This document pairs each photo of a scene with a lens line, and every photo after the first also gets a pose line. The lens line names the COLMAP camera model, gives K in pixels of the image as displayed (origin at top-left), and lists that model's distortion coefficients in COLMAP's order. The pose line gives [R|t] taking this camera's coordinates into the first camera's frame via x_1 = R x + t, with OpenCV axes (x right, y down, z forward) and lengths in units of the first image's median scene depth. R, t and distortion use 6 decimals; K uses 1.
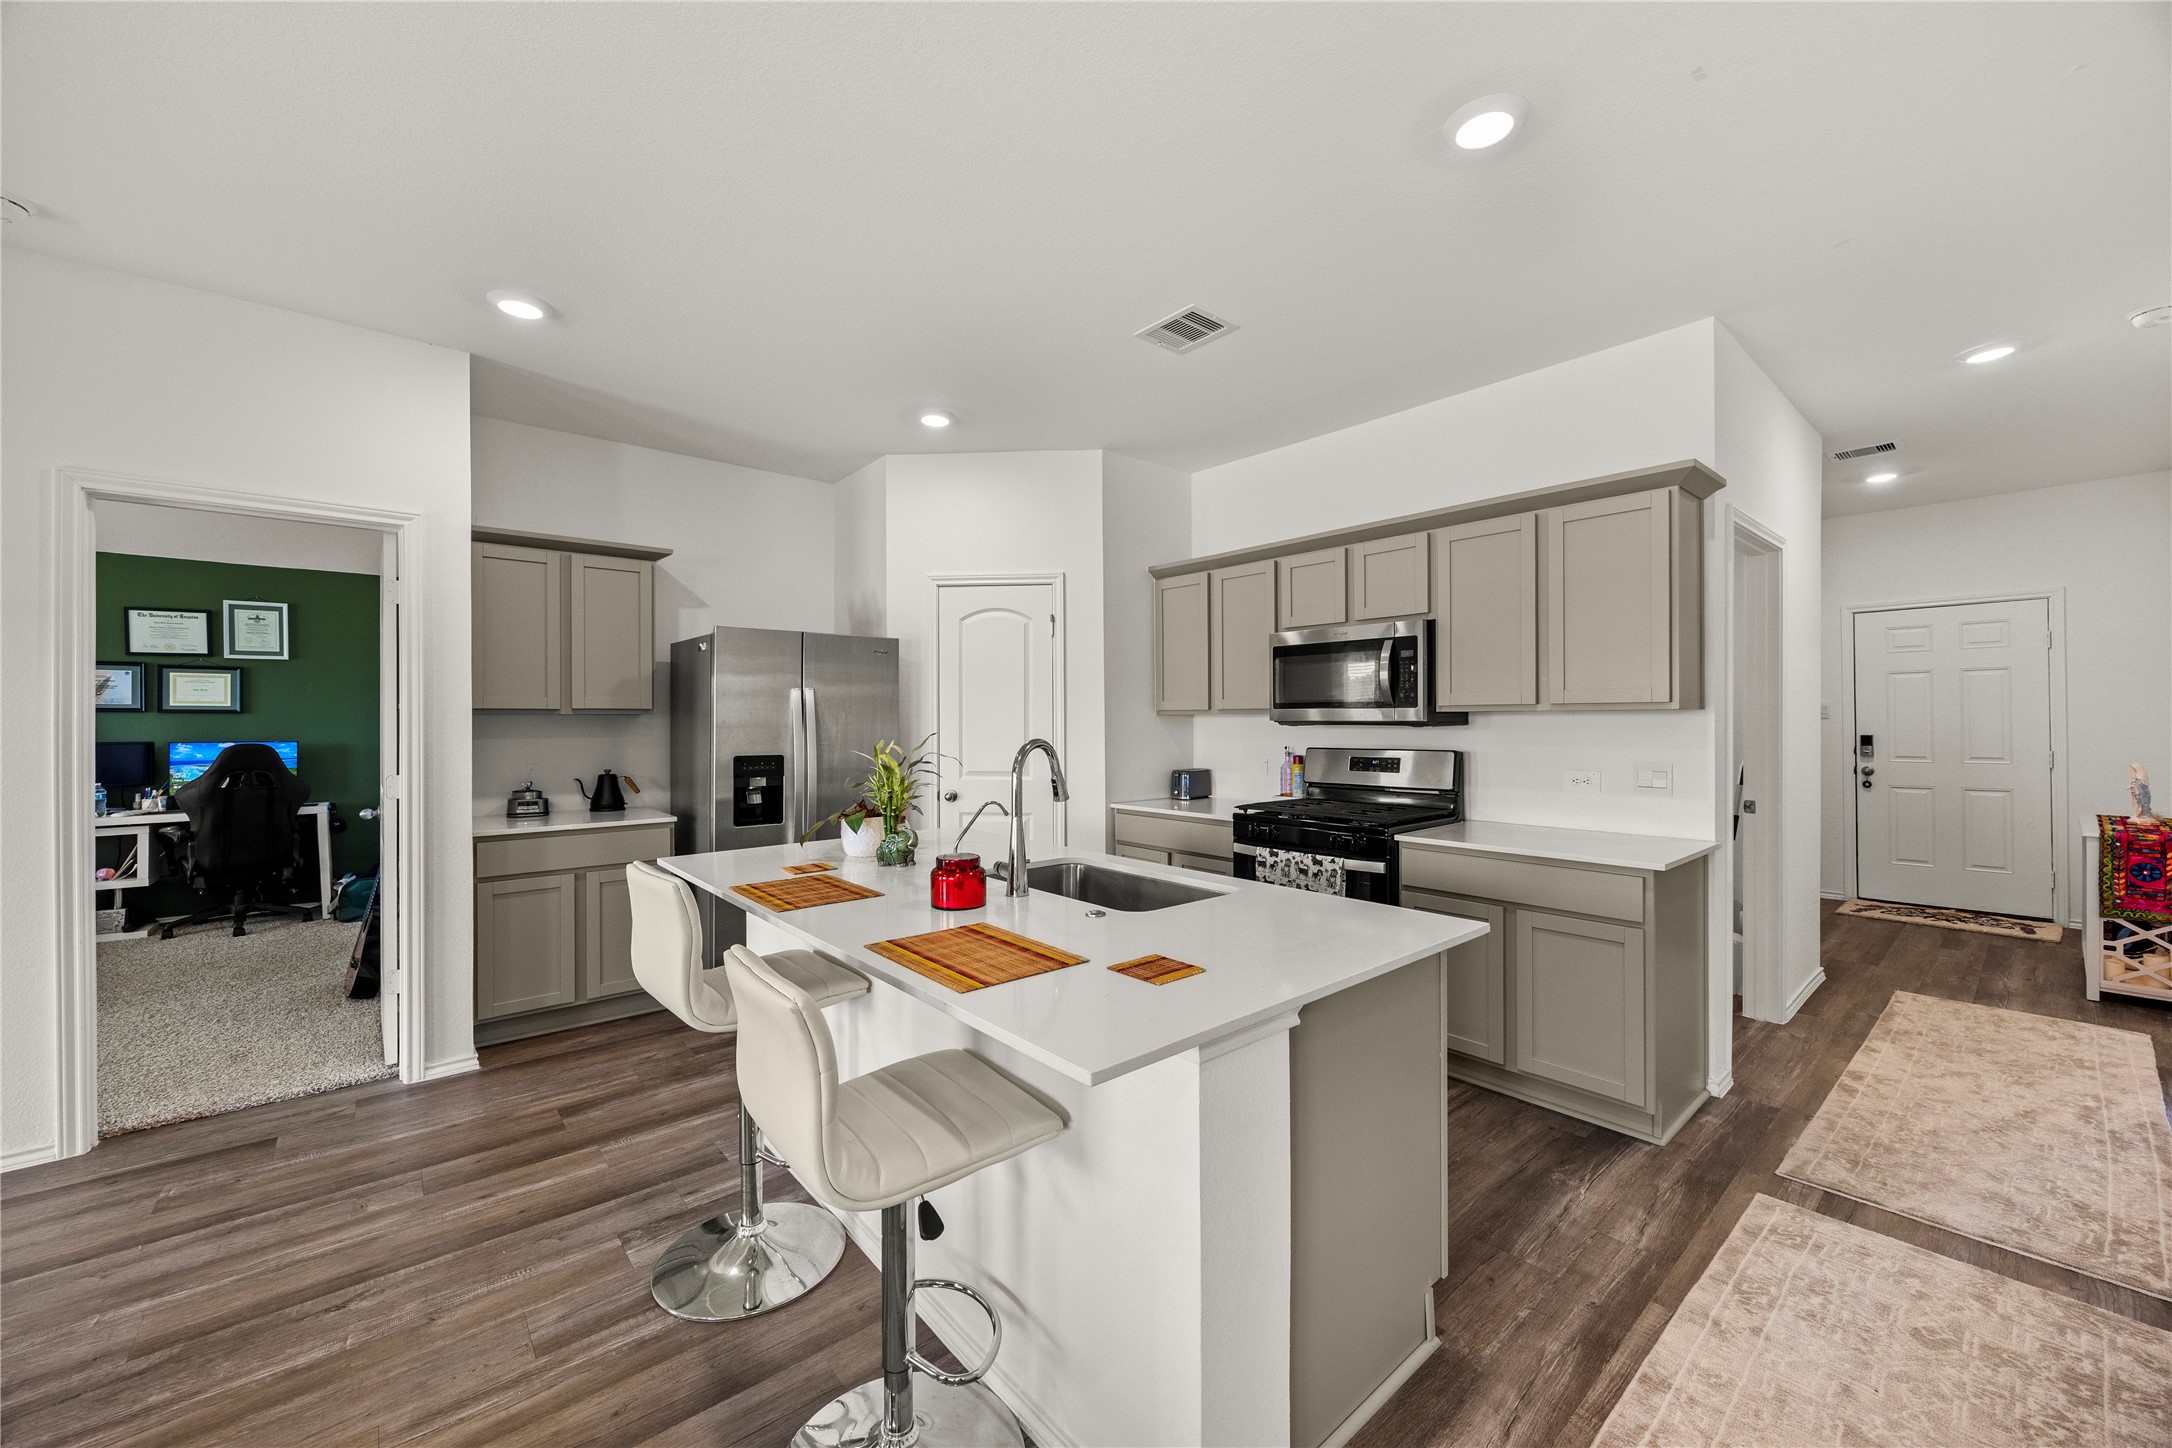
lens RADIAL K [[816.5, 0, 1095.0], [0, 816.5, 724.3], [0, 0, 1]] dist [0.002844, 0.000049]
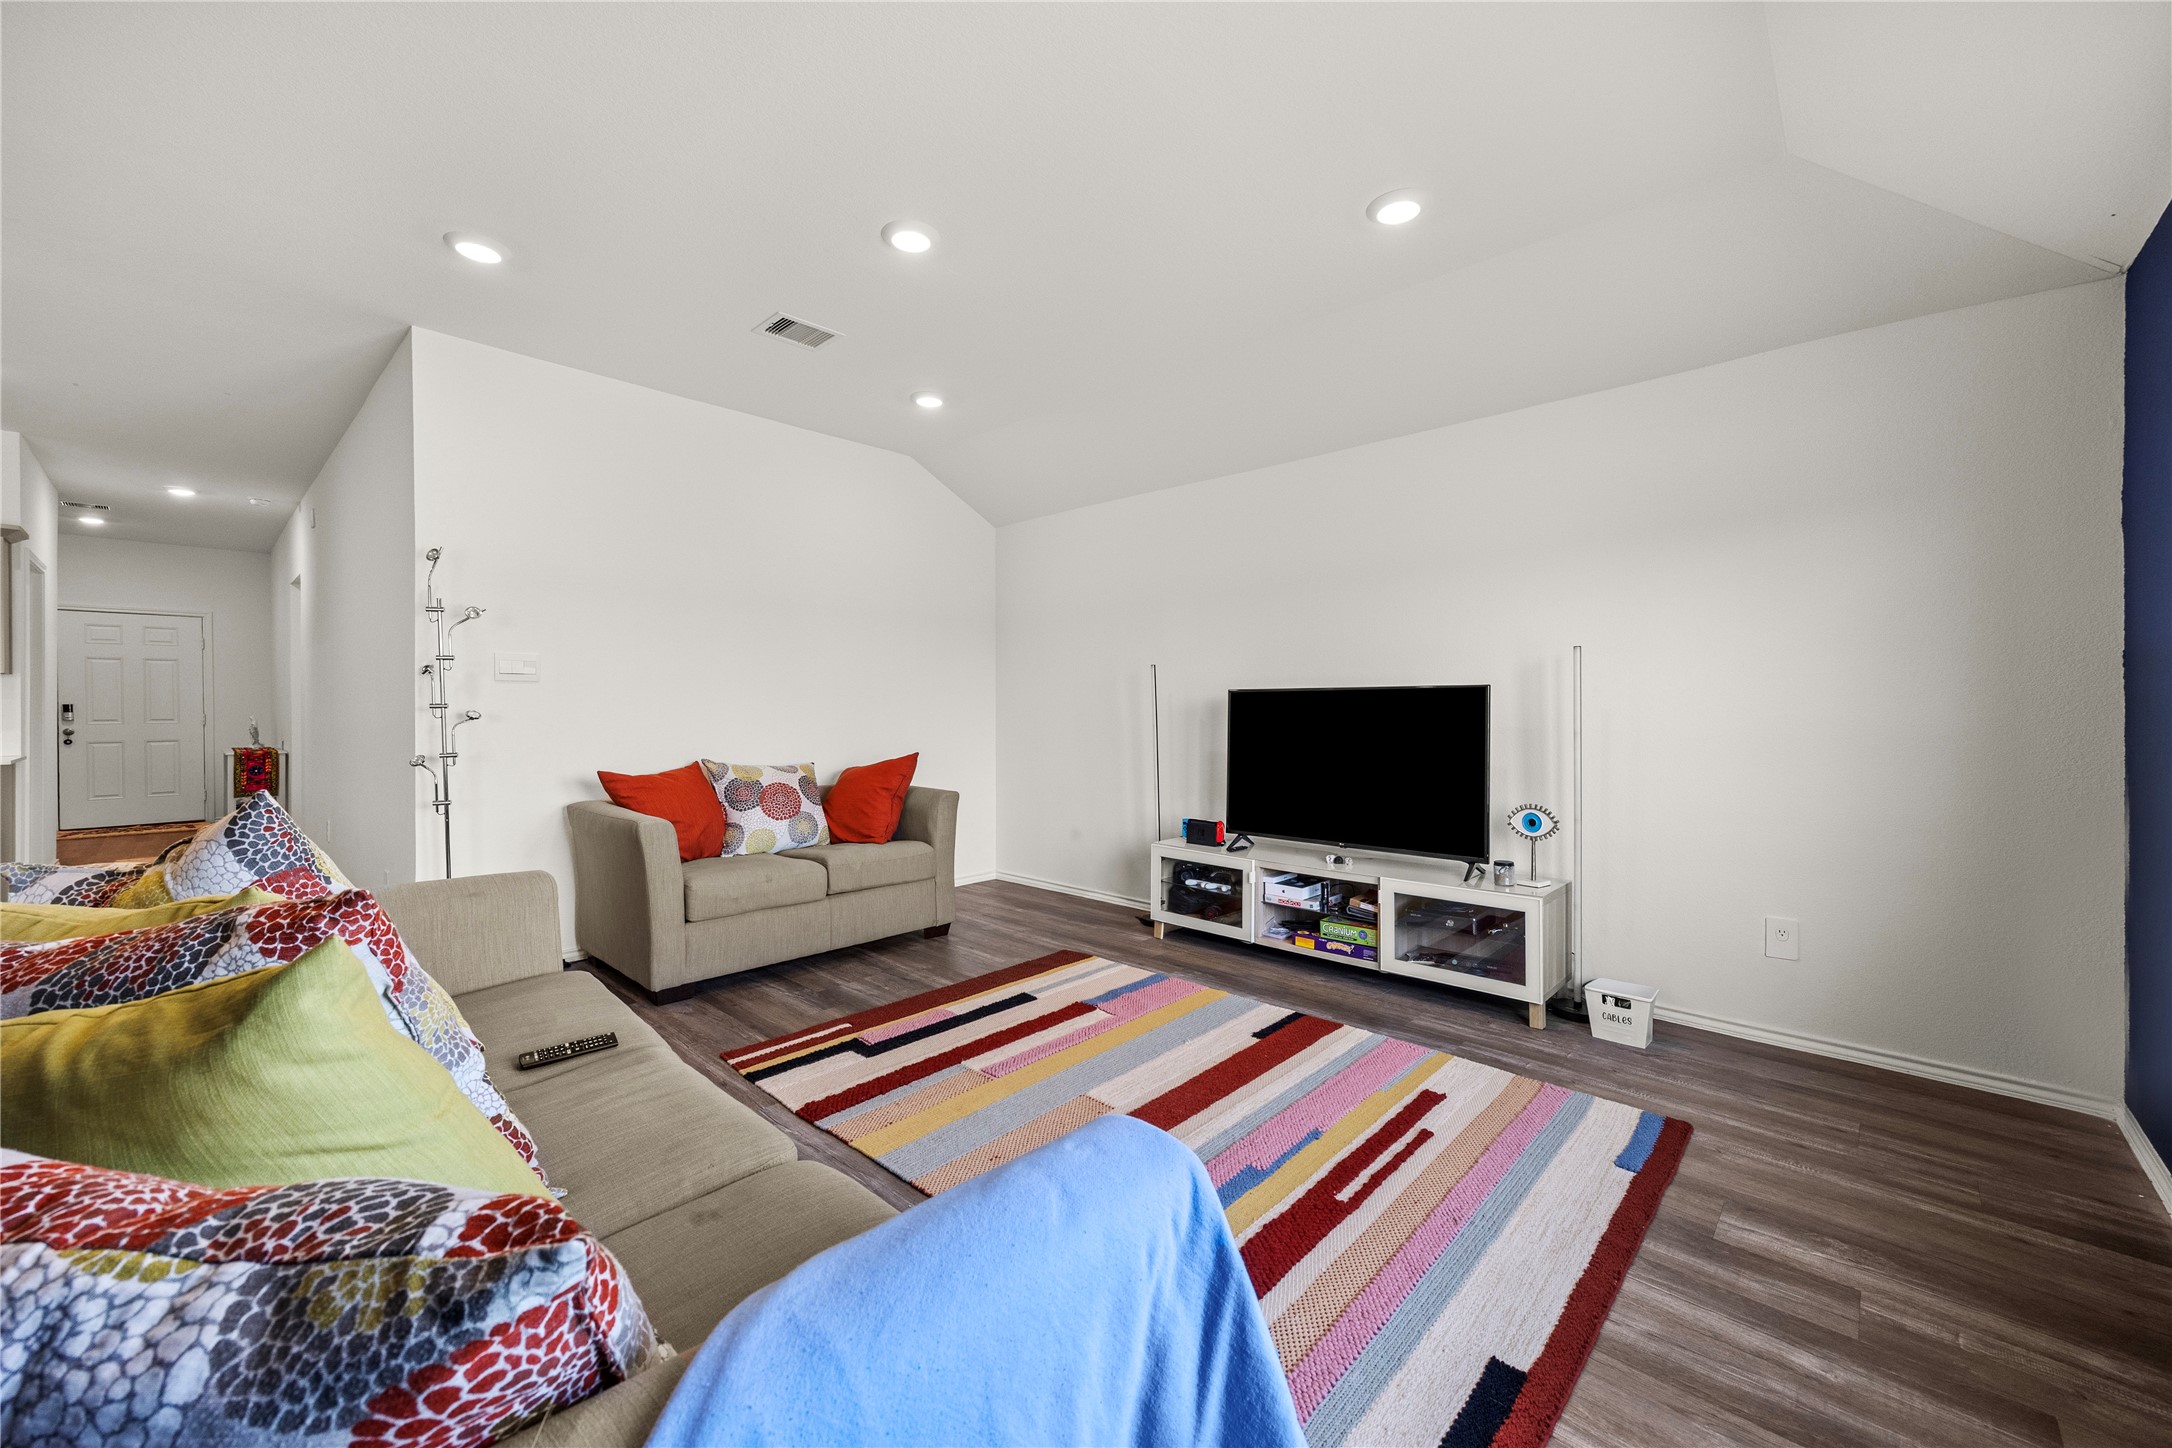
lens RADIAL K [[816.5, 0, 1097.4], [0, 816.5, 727.6], [0, 0, 1]] dist [0.002844, 0.000049]
pose [[-0.131061, -0.007434, 0.991346, -0.749809], [-0.005249, 0.999963, 0.006805, 0.044161], [-0.991360, -0.004311, -0.131095, -0.598867]]
